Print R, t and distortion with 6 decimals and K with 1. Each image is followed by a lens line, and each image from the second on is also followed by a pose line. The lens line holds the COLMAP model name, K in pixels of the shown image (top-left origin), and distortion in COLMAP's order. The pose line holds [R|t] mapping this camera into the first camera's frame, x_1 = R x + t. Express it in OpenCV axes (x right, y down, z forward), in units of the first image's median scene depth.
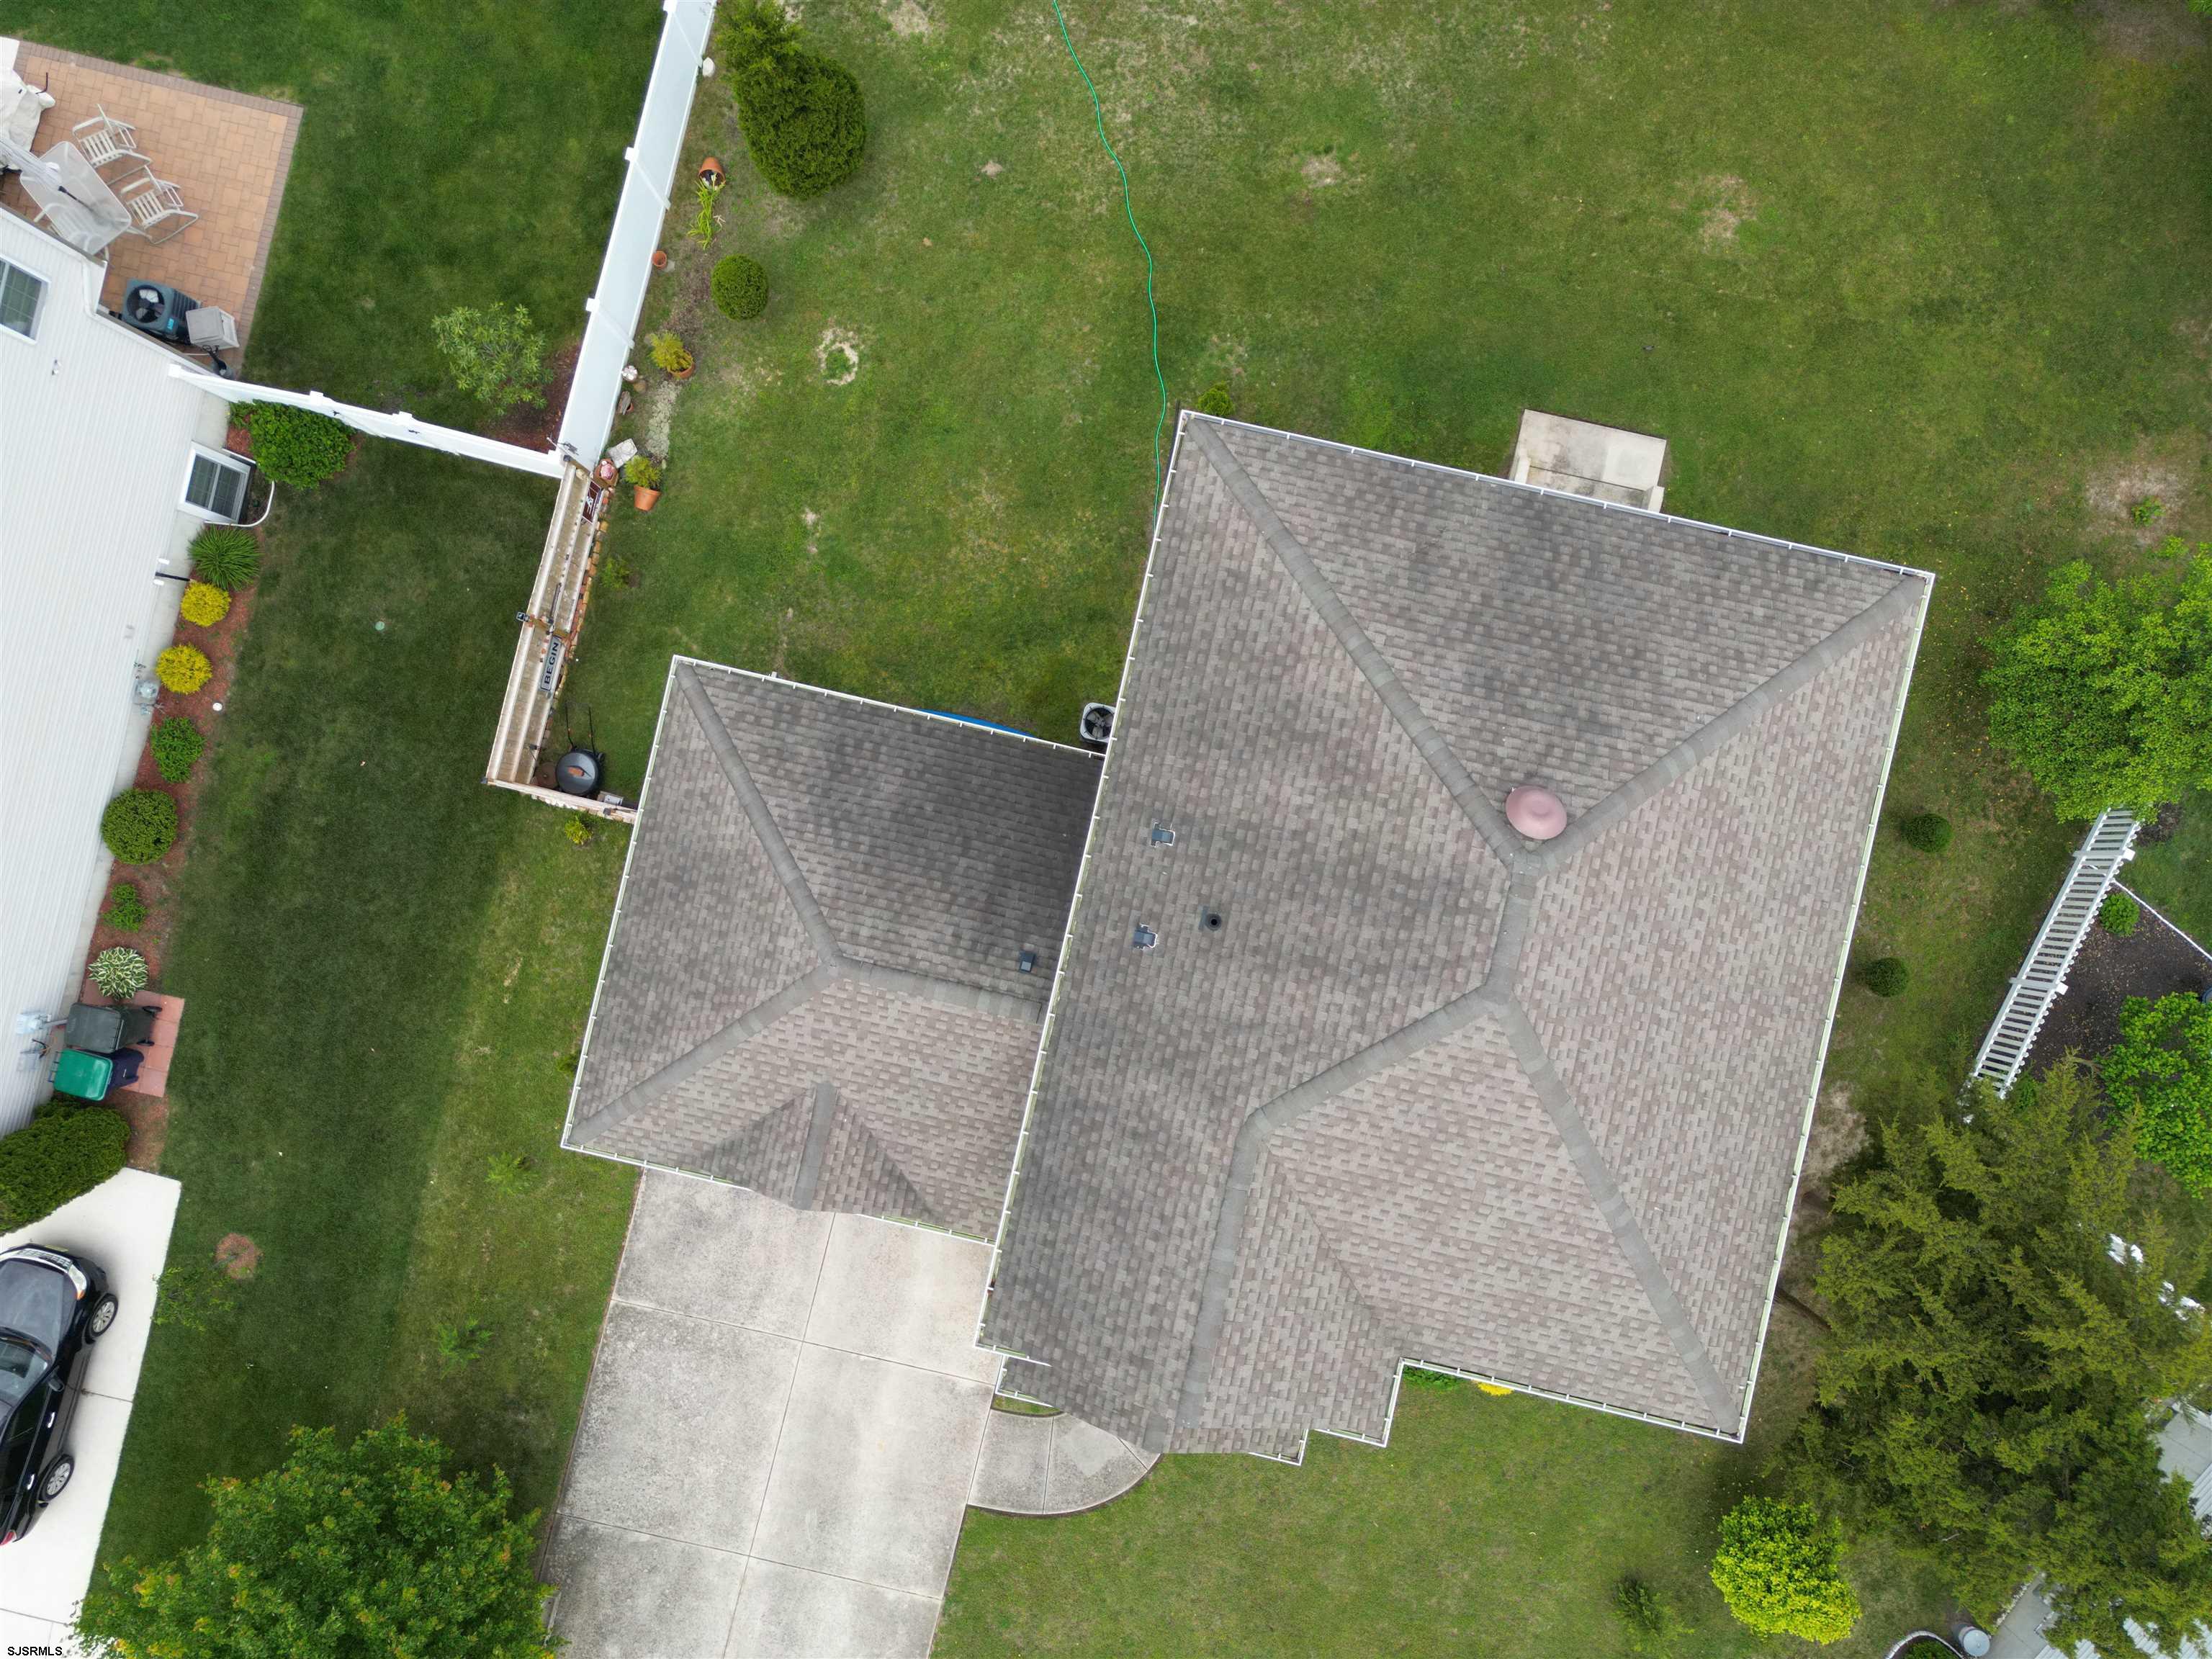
lens RADIAL K [[1556.2, 0, 1114.6], [0, 1556.2, 822.0], [0, 0, 1]] dist [0.074319, -0.073278]
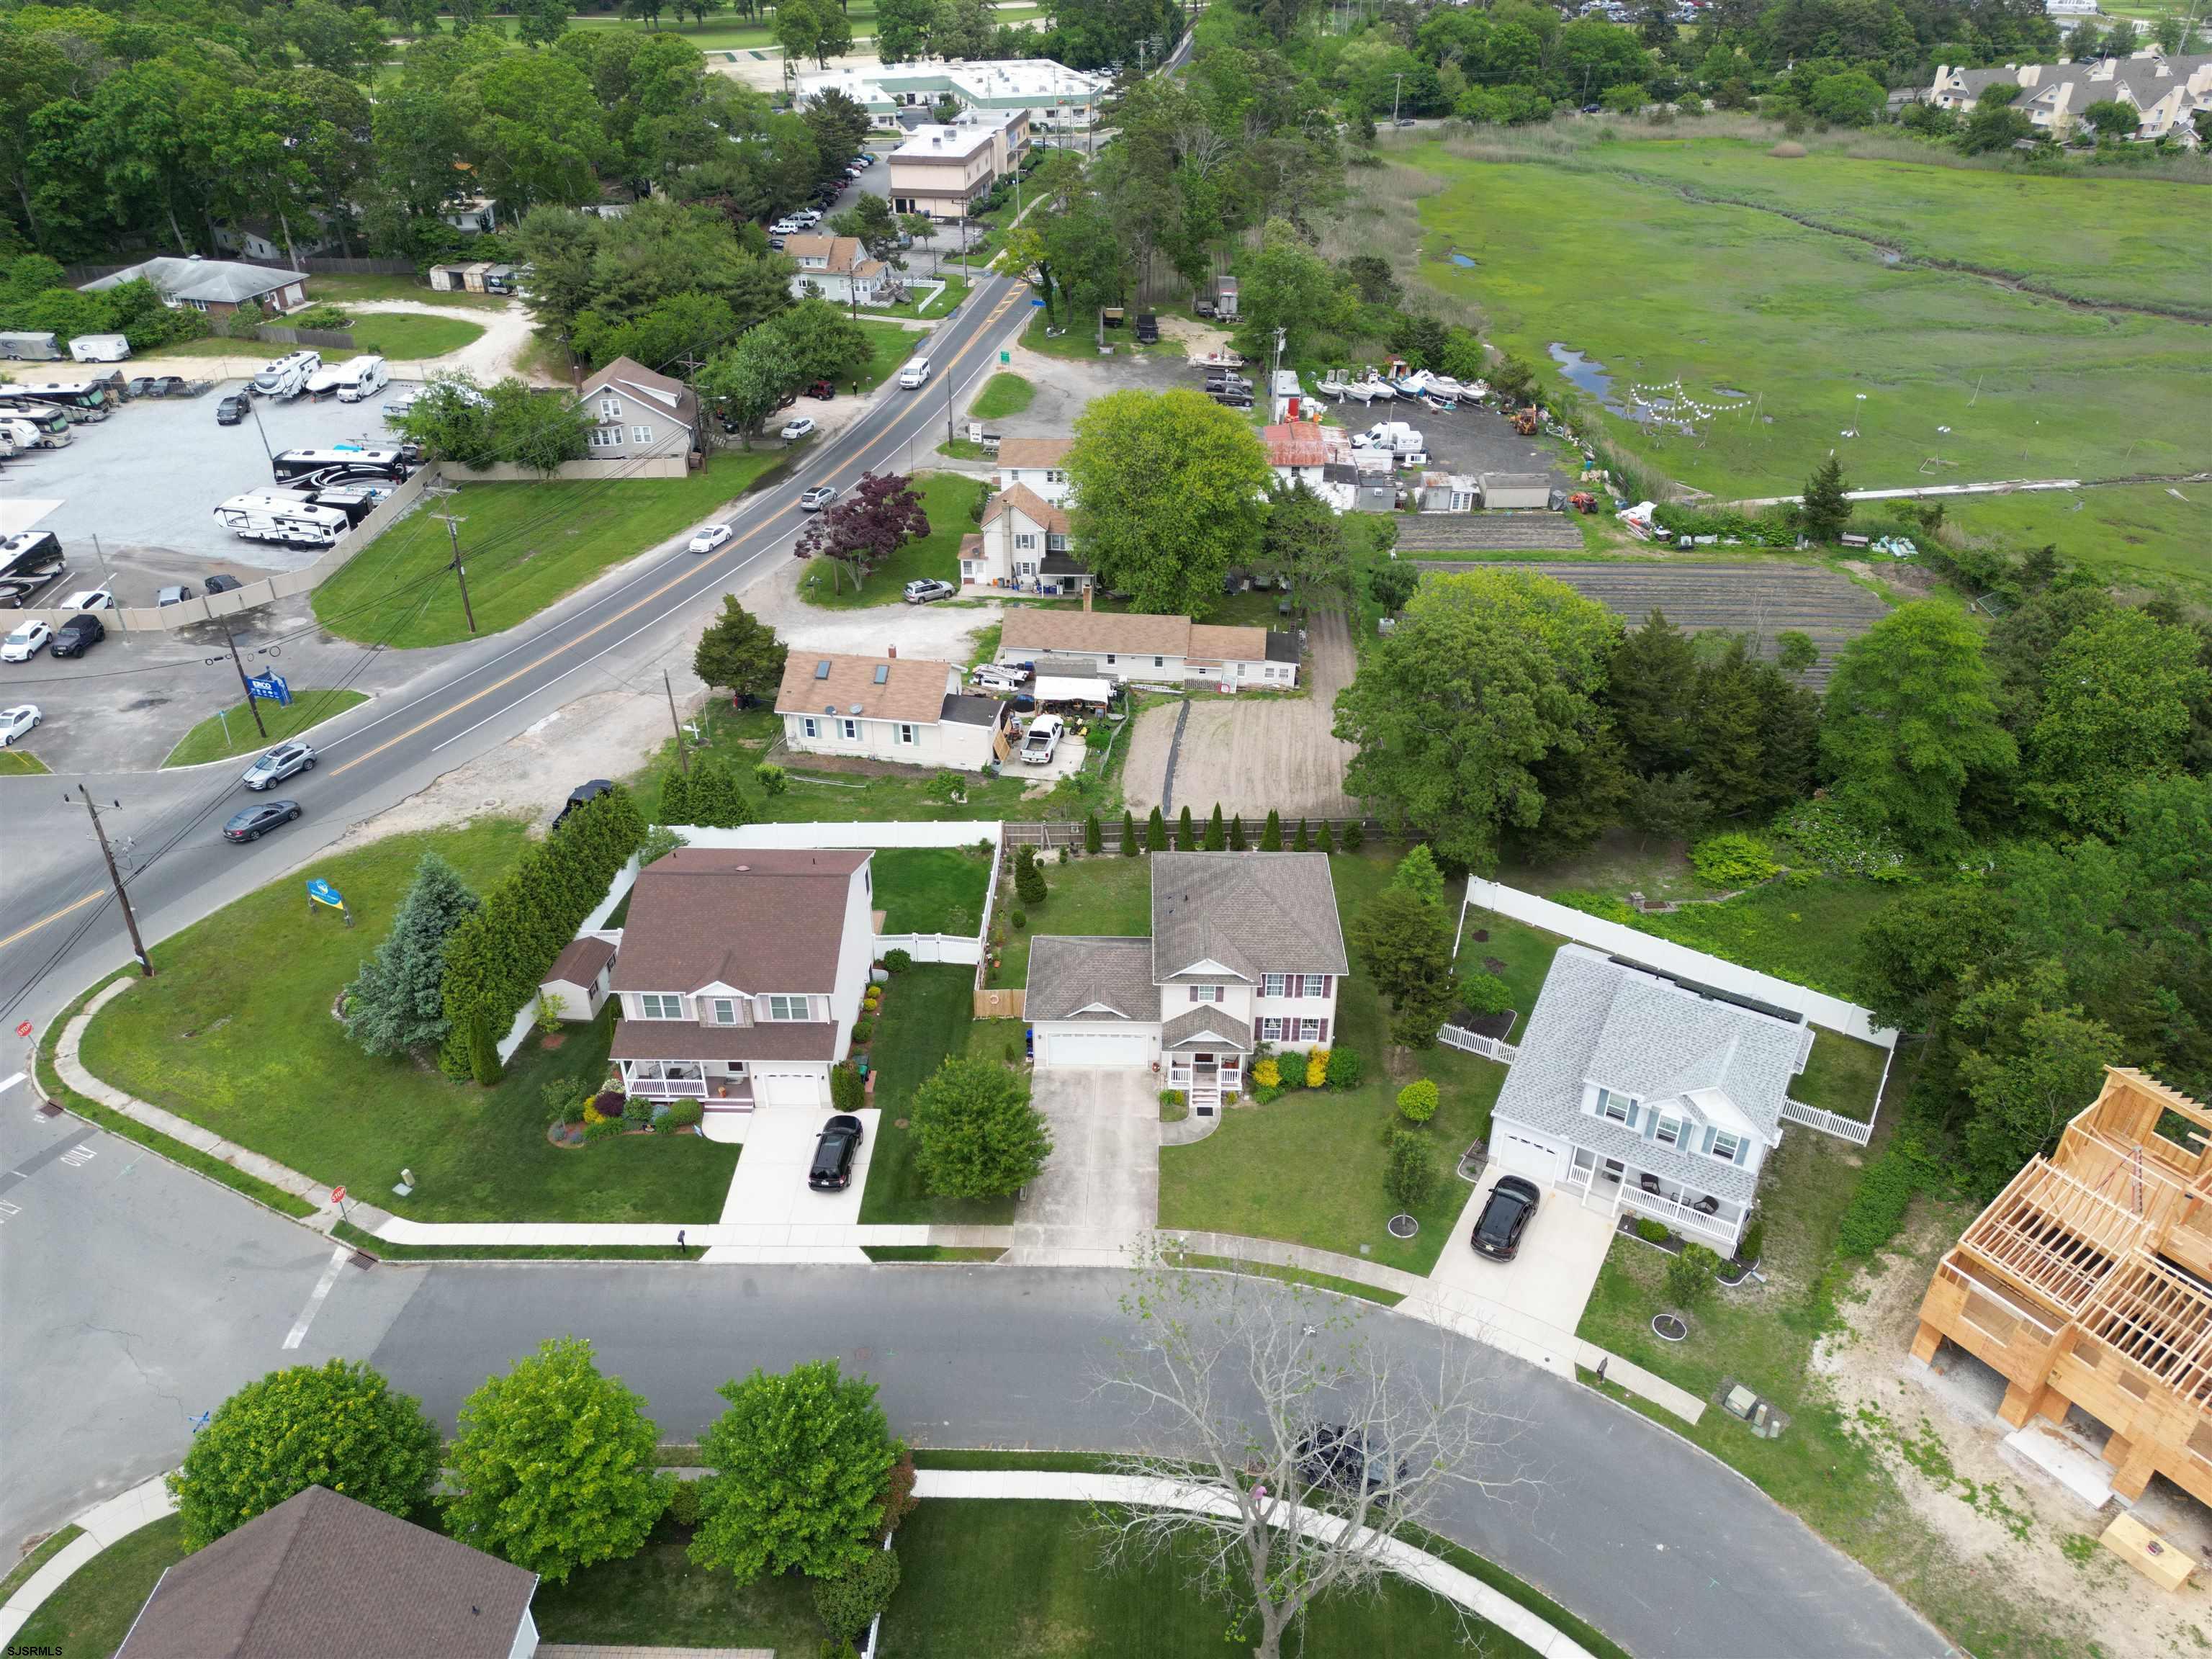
lens RADIAL K [[1556.2, 0, 1109.1], [0, 1556.2, 820.4], [0, 0, 1]] dist [0.074319, -0.073278]
pose [[0.979515, -0.102184, 0.173516, -0.627413], [0.201285, 0.521638, -0.829083, 2.507901], [-0.005794, 0.847026, 0.531521, -1.056287]]
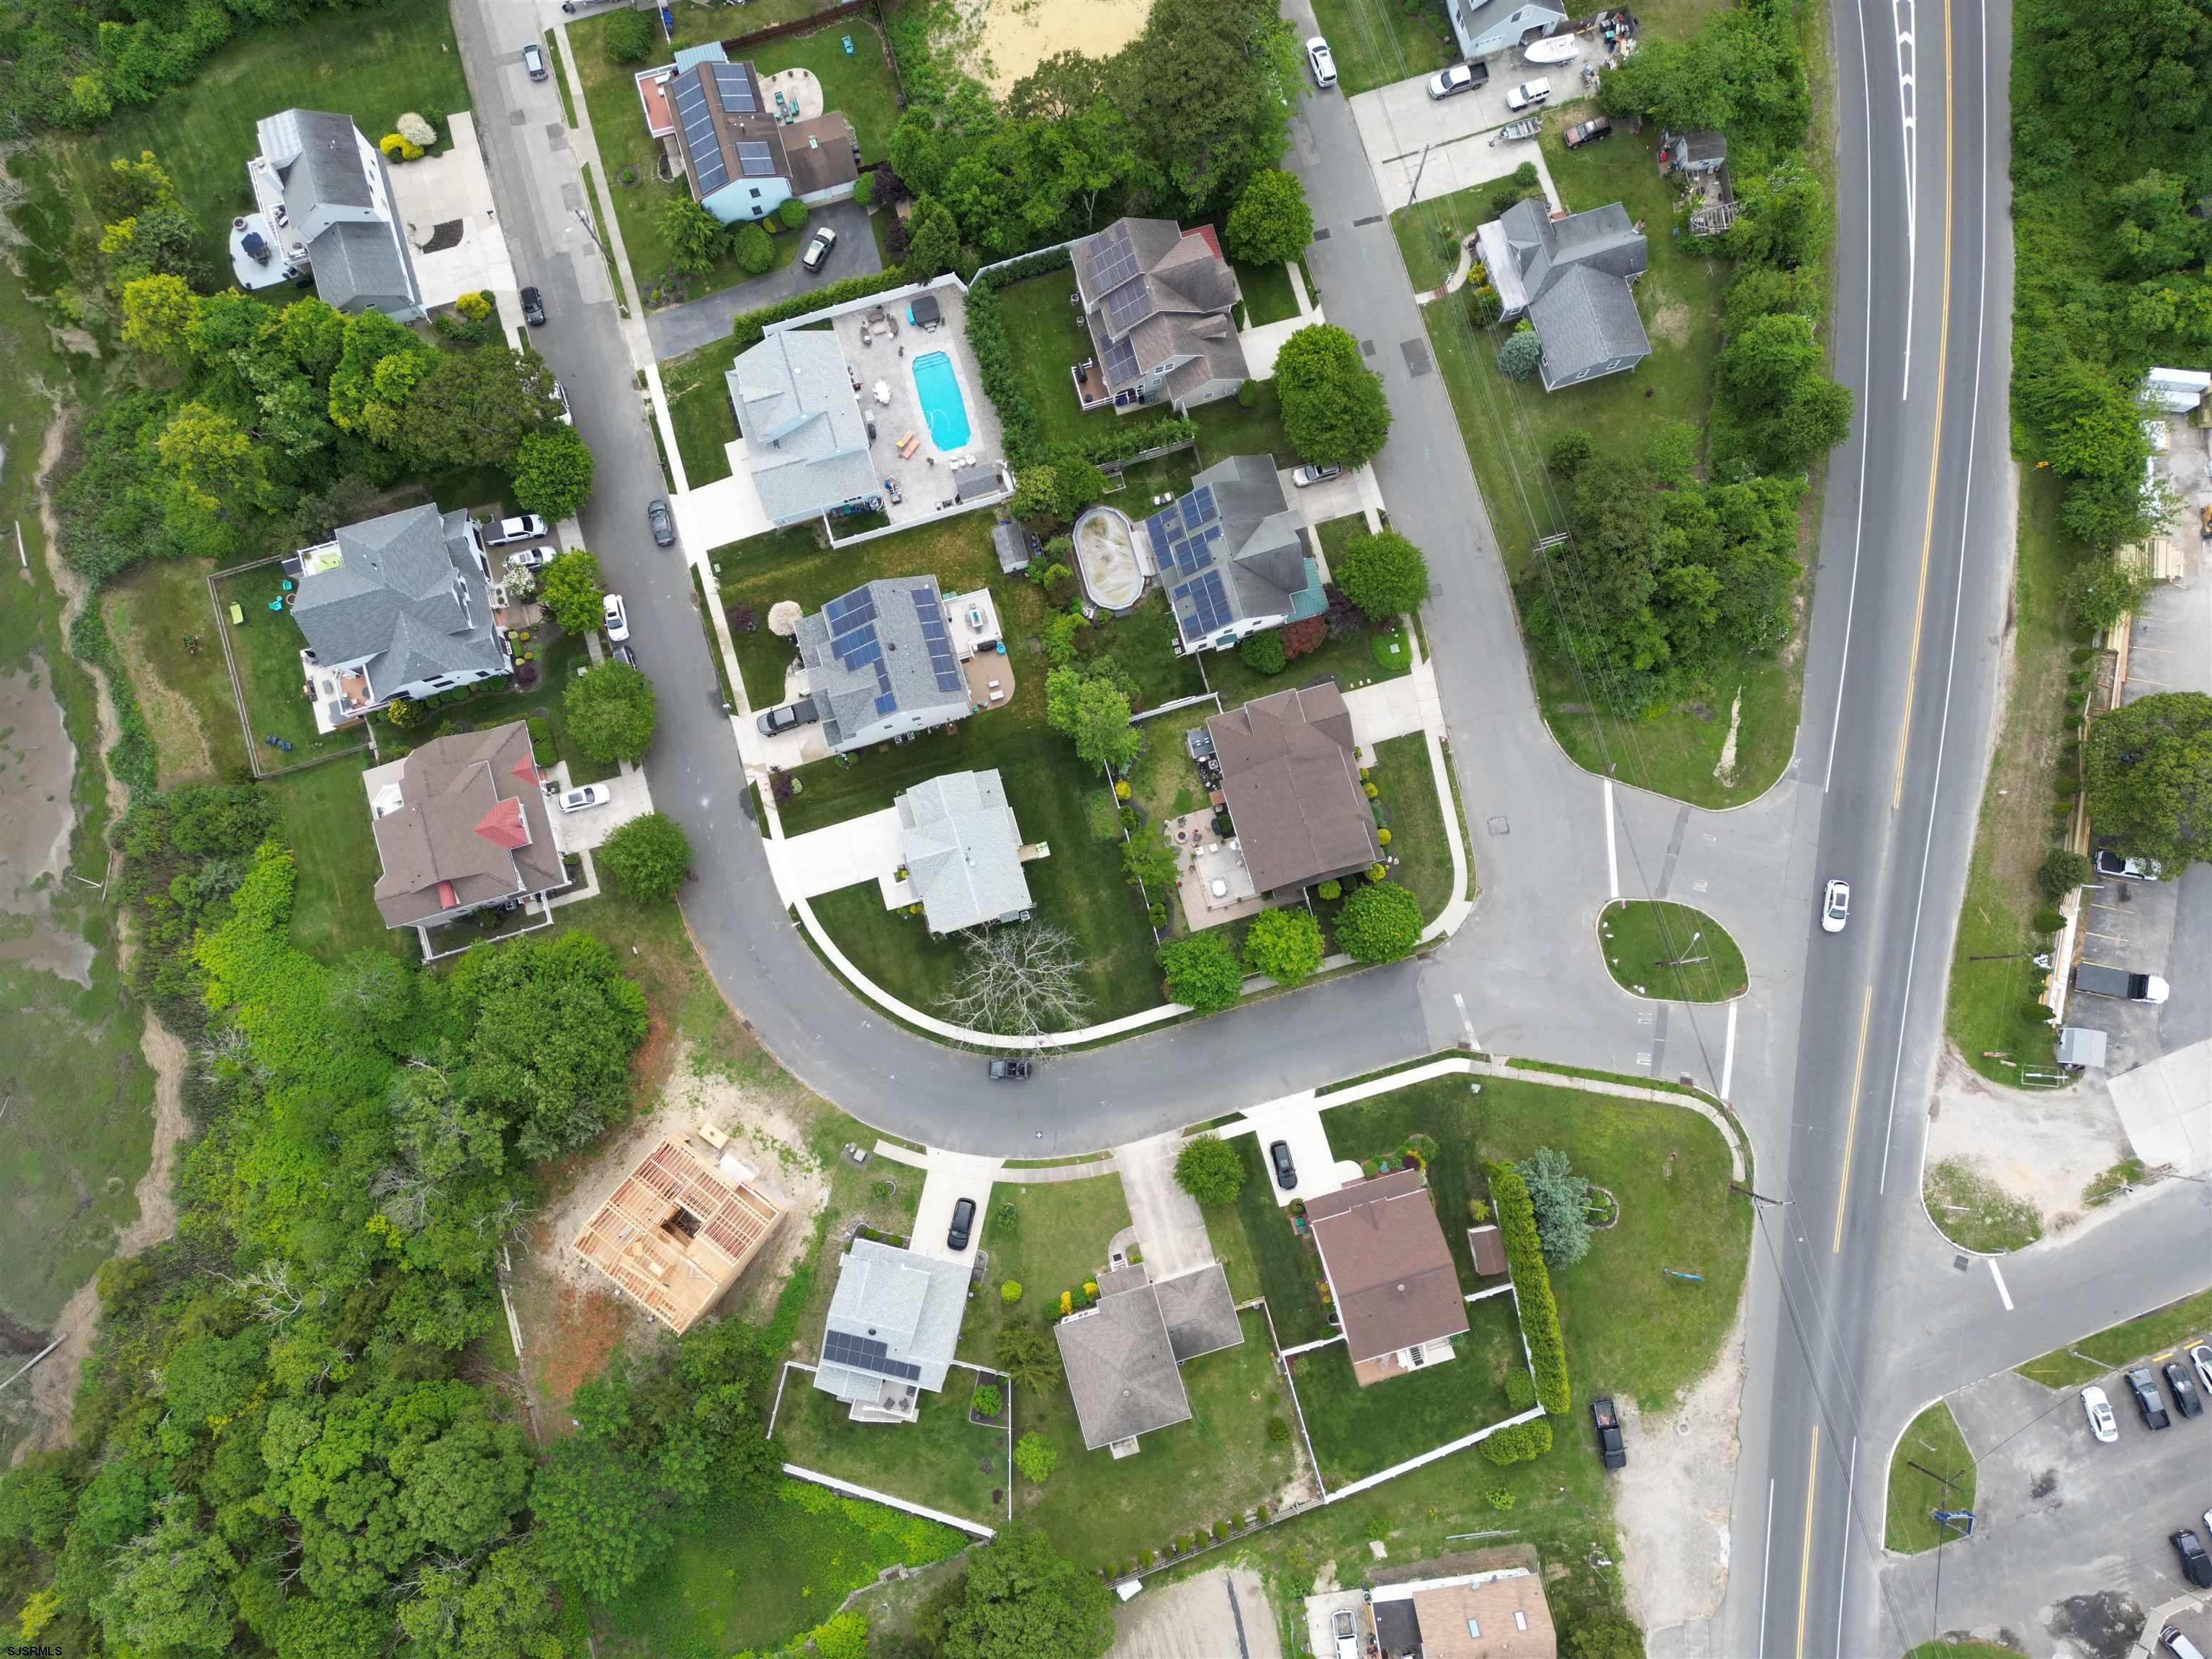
lens RADIAL K [[1556.2, 0, 1110.4], [0, 1556.2, 828.4], [0, 0, 1]] dist [0.074319, -0.073278]
pose [[-0.871463, 0.487590, -0.052988, -0.426631], [-0.490375, -0.864193, 0.112707, 1.086116], [0.009163, 0.124204, 0.992214, -4.871430]]
